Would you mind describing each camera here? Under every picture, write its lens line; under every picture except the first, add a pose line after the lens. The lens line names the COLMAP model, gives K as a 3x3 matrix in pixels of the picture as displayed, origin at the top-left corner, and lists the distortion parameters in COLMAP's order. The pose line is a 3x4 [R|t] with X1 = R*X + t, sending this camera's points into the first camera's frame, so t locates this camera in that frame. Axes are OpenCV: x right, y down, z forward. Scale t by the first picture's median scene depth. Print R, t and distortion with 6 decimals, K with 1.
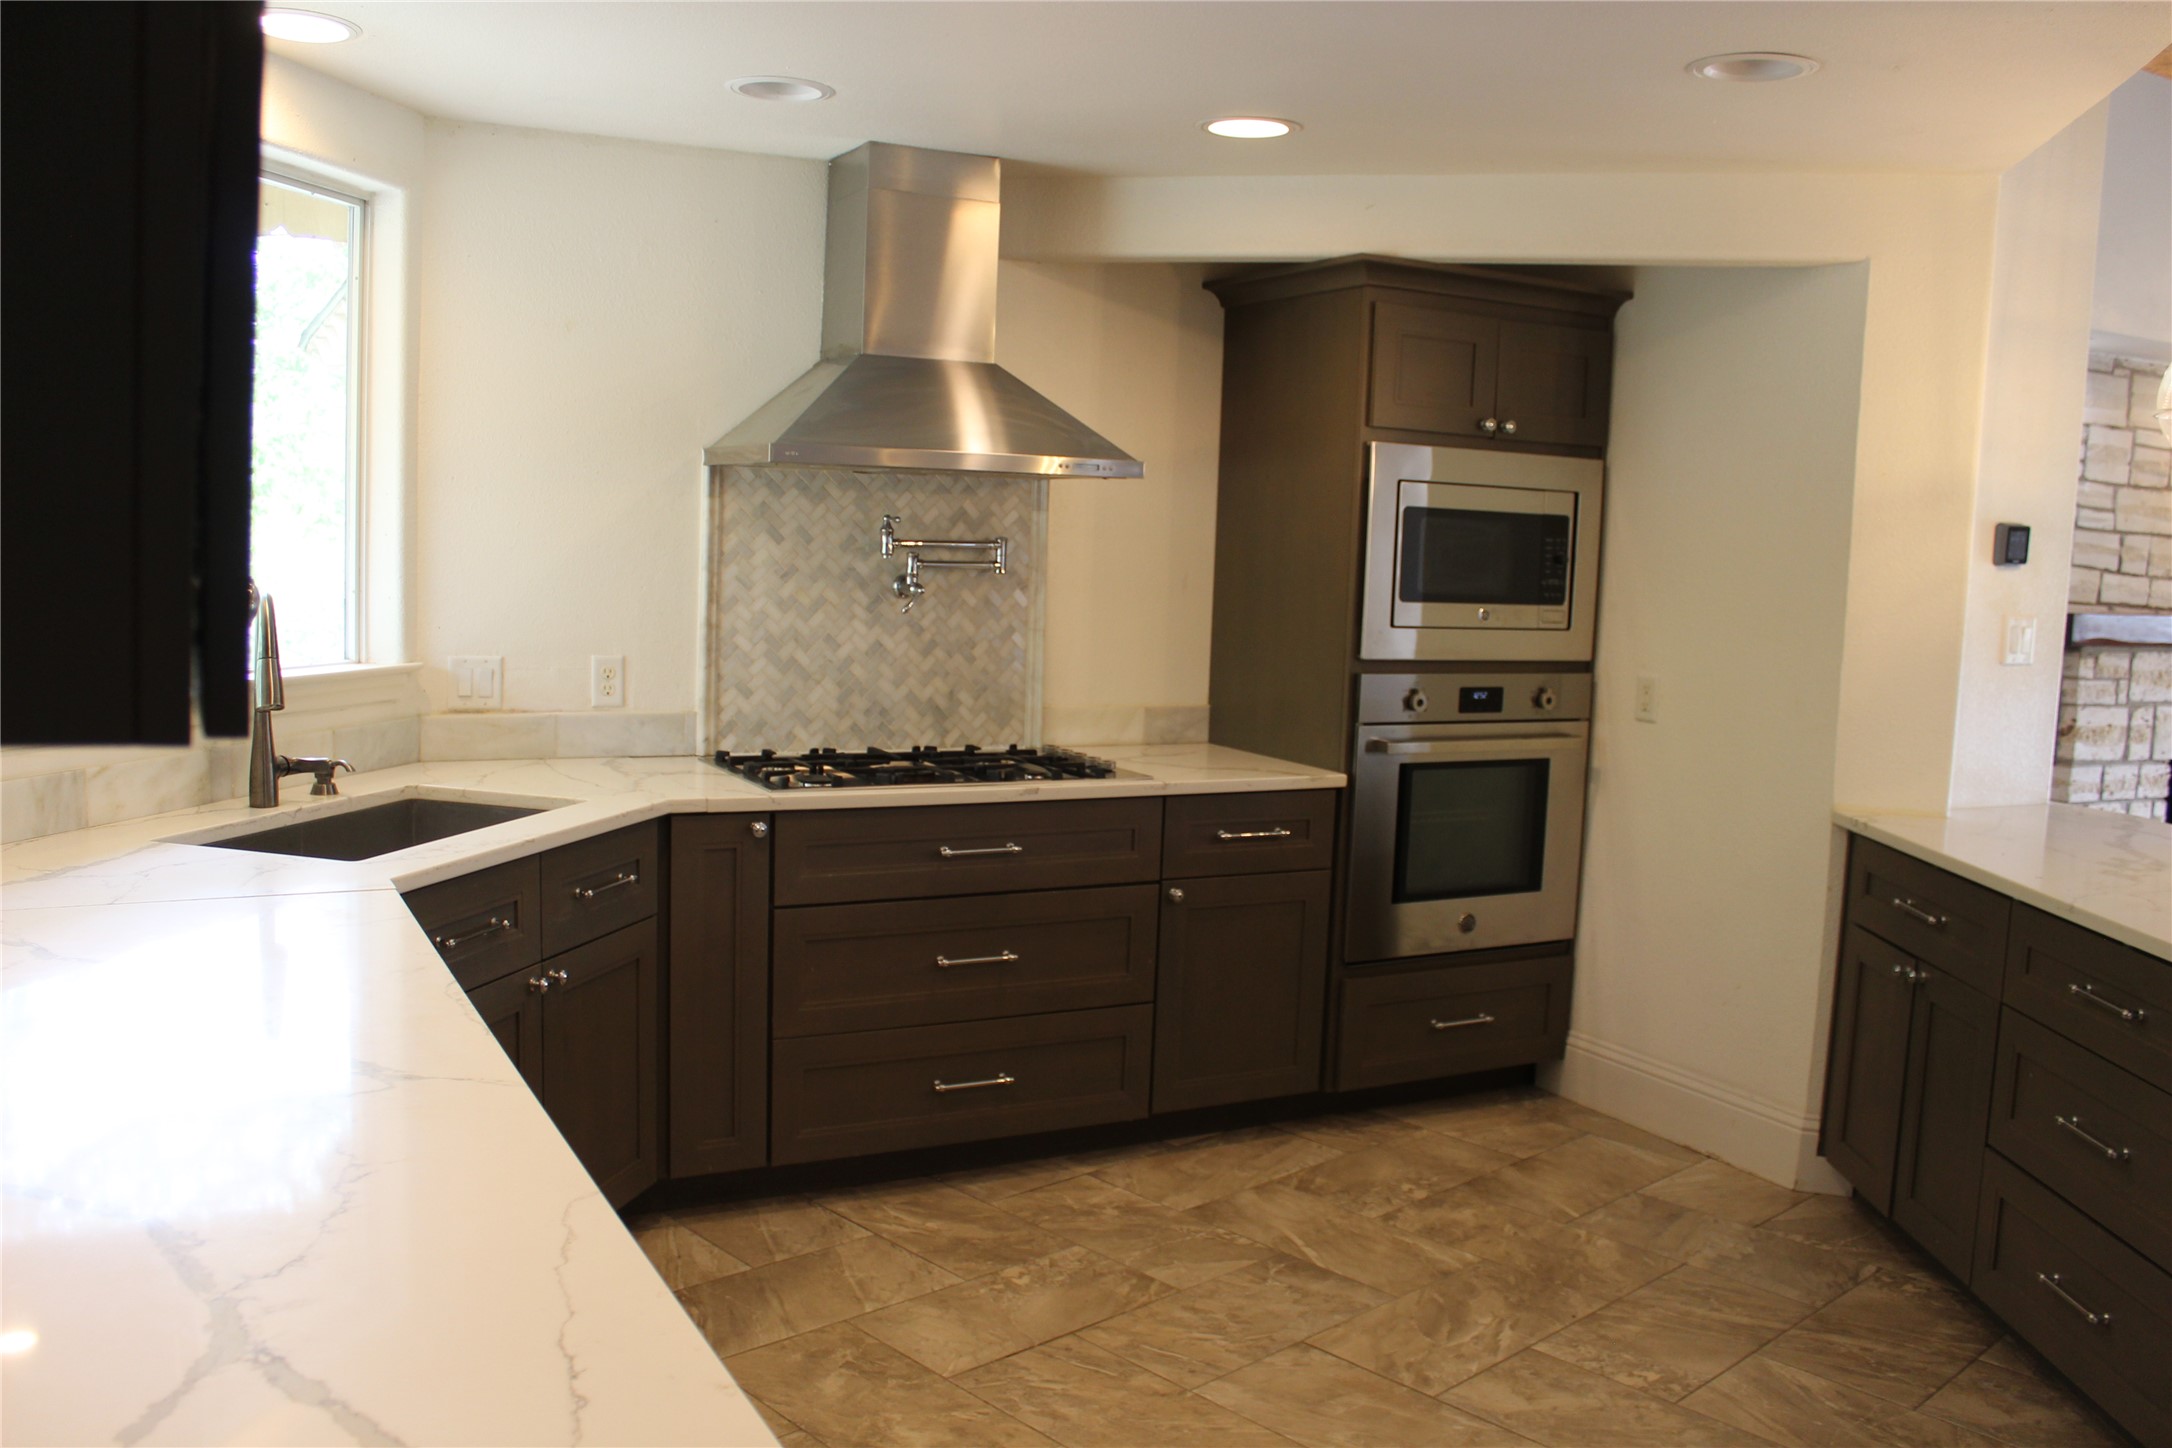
lens RADIAL K [[1801.0, 0, 1069.4], [0, 1801.0, 726.3], [0, 0, 1]] dist [-0.148395, 0.102402]
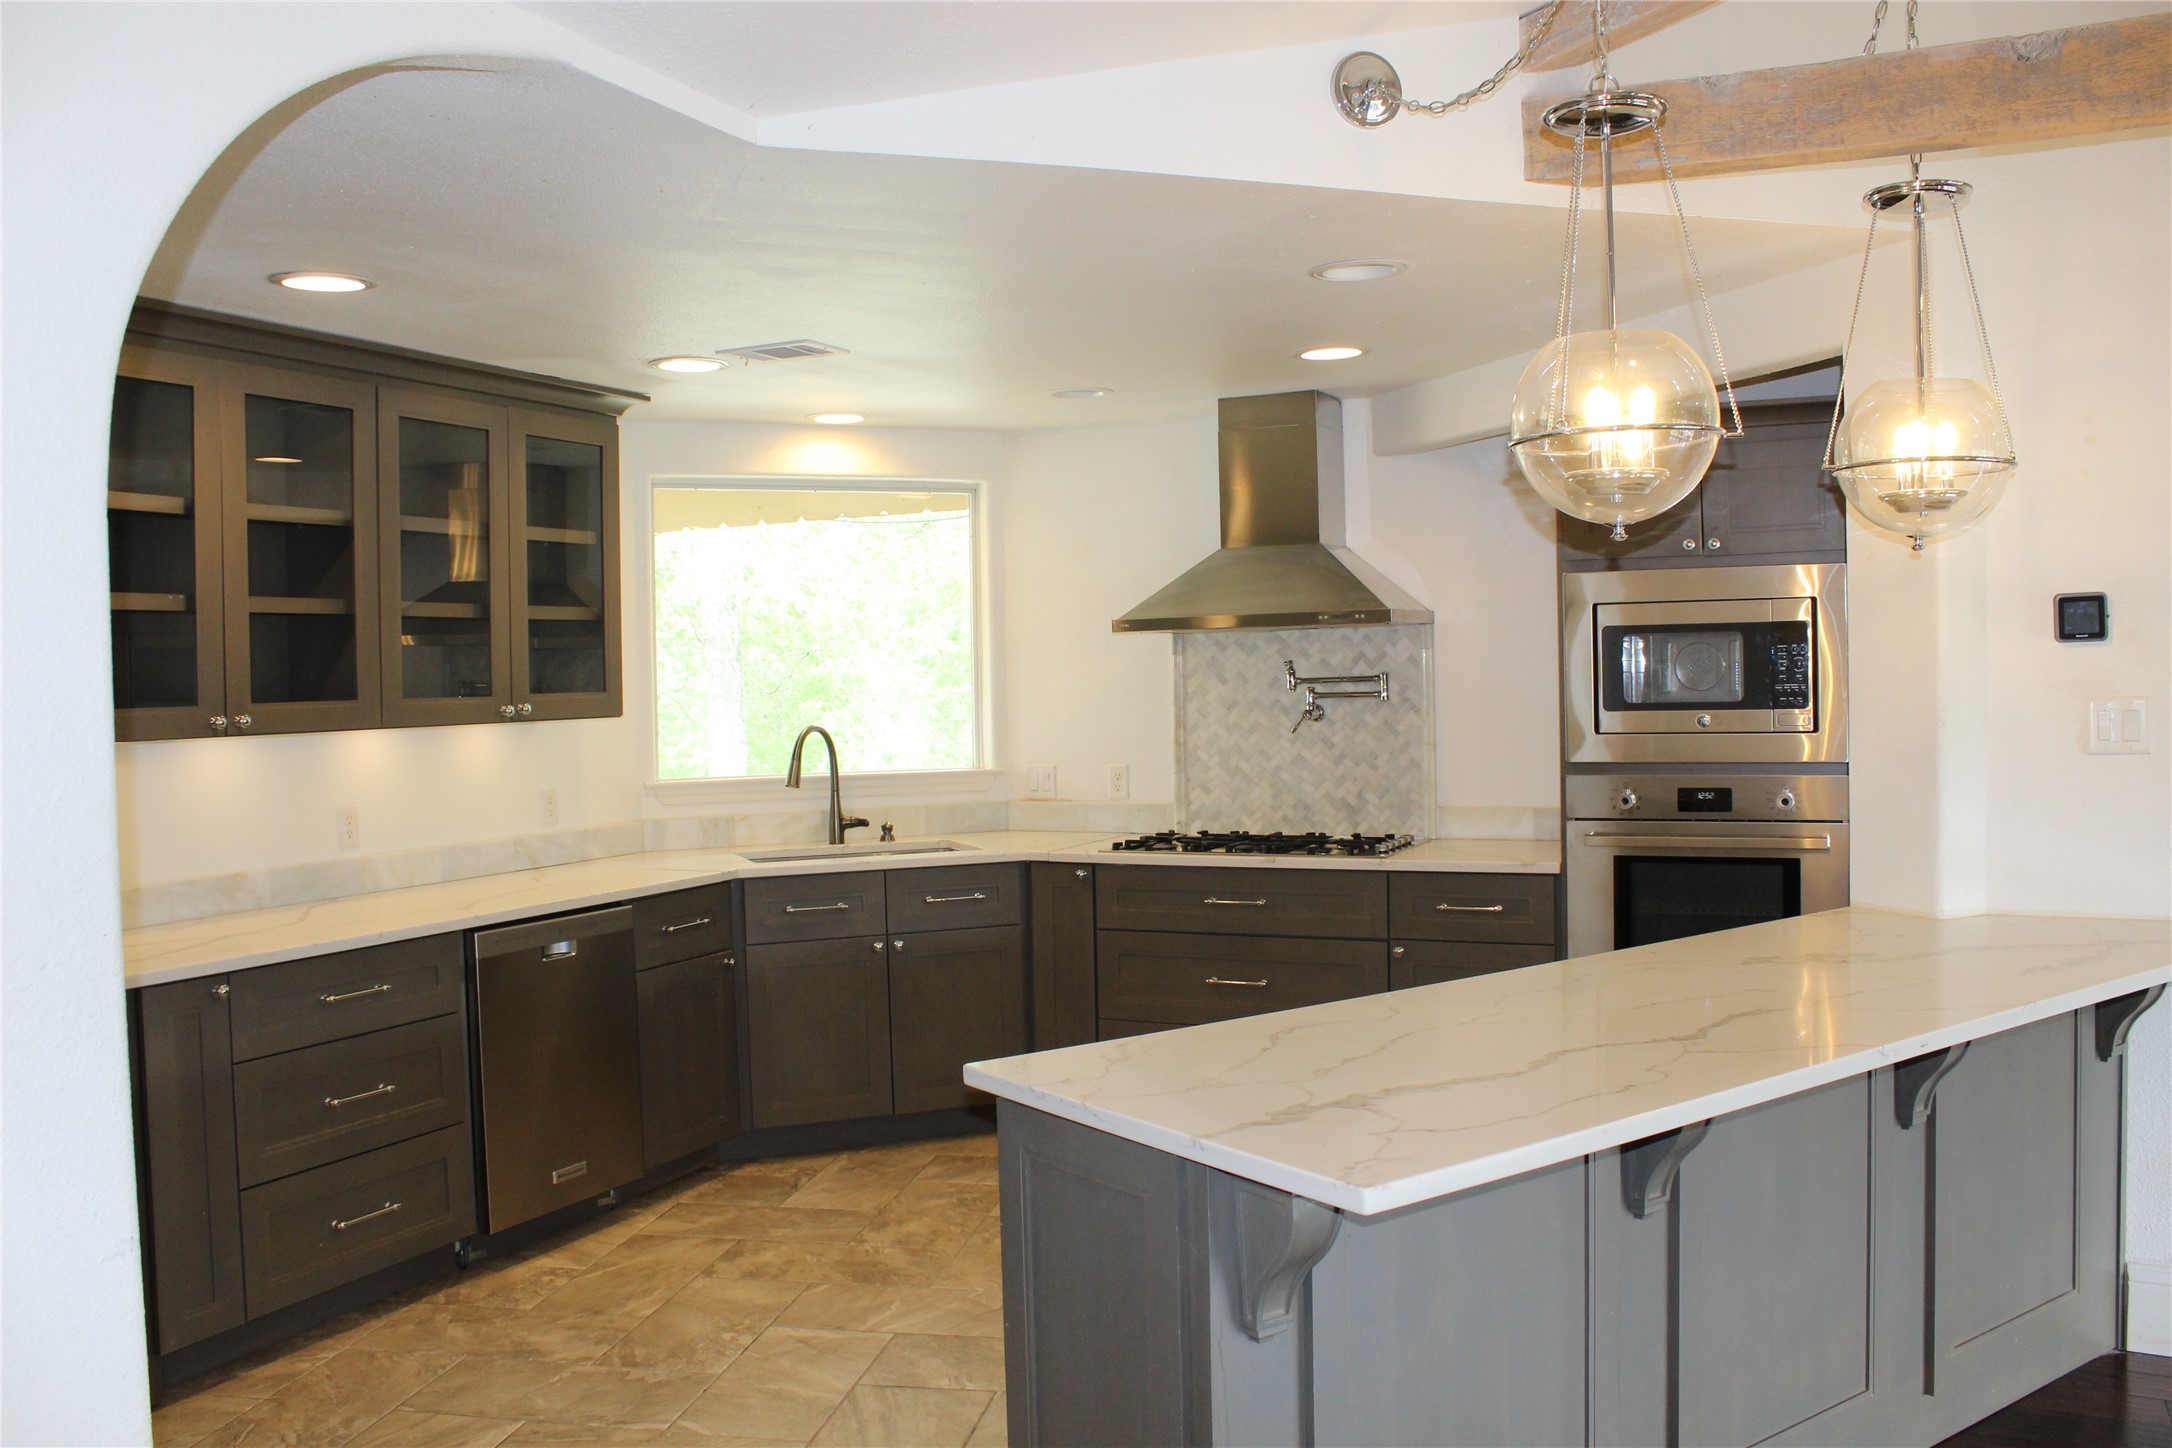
lens RADIAL K [[1801.0, 0, 1081.8], [0, 1801.0, 730.7], [0, 0, 1]] dist [-0.148395, 0.102402]
pose [[0.593959, -0.026059, -0.804073, 0.890757], [-0.041434, 0.997158, -0.062923, 0.026822], [0.803428, 0.070690, 0.591191, 0.076897]]
